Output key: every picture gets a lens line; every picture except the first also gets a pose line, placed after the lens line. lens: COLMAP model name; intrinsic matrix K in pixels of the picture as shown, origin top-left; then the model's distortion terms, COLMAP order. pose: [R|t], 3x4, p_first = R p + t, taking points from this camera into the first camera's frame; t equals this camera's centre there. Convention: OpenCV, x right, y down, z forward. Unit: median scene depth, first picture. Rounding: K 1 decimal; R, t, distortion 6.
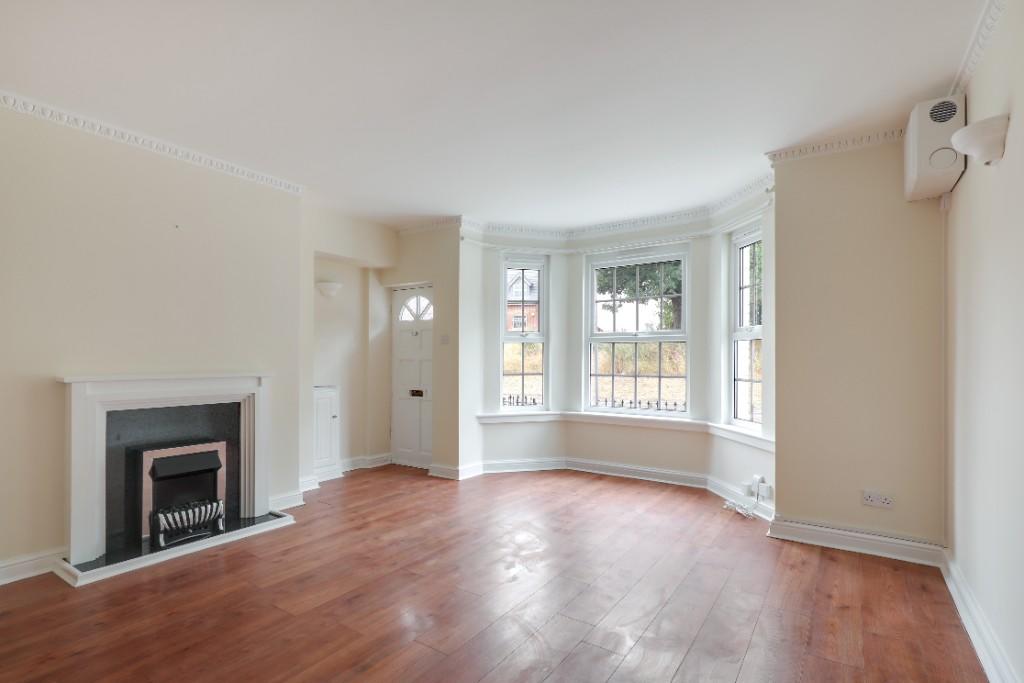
lens RADIAL K [[492.6, 0, 507.5], [0, 492.6, 355.8], [0, 0, 1]] dist [0.000375, -0.000156]
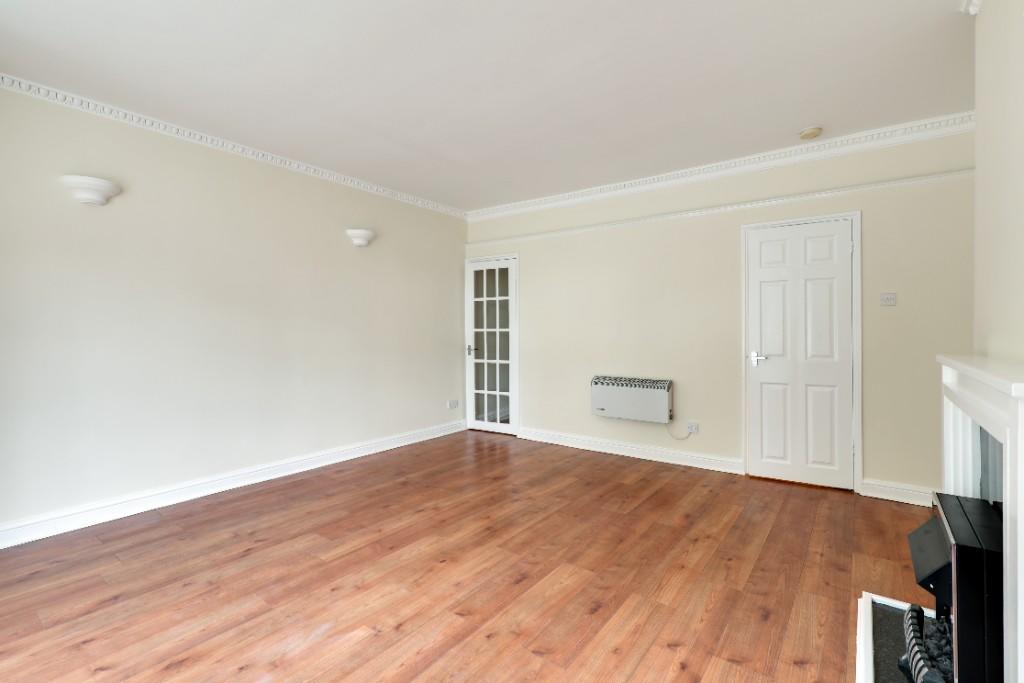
lens RADIAL K [[464.1, 0, 515.1], [0, 464.1, 336.2], [0, 0, 1]] dist [0.004413, 0.000364]
pose [[-0.999262, -0.001510, 0.038392, -0.171099], [-0.001343, 0.999990, 0.004378, 0.008084], [-0.038398, 0.004323, -0.999253, 0.971478]]
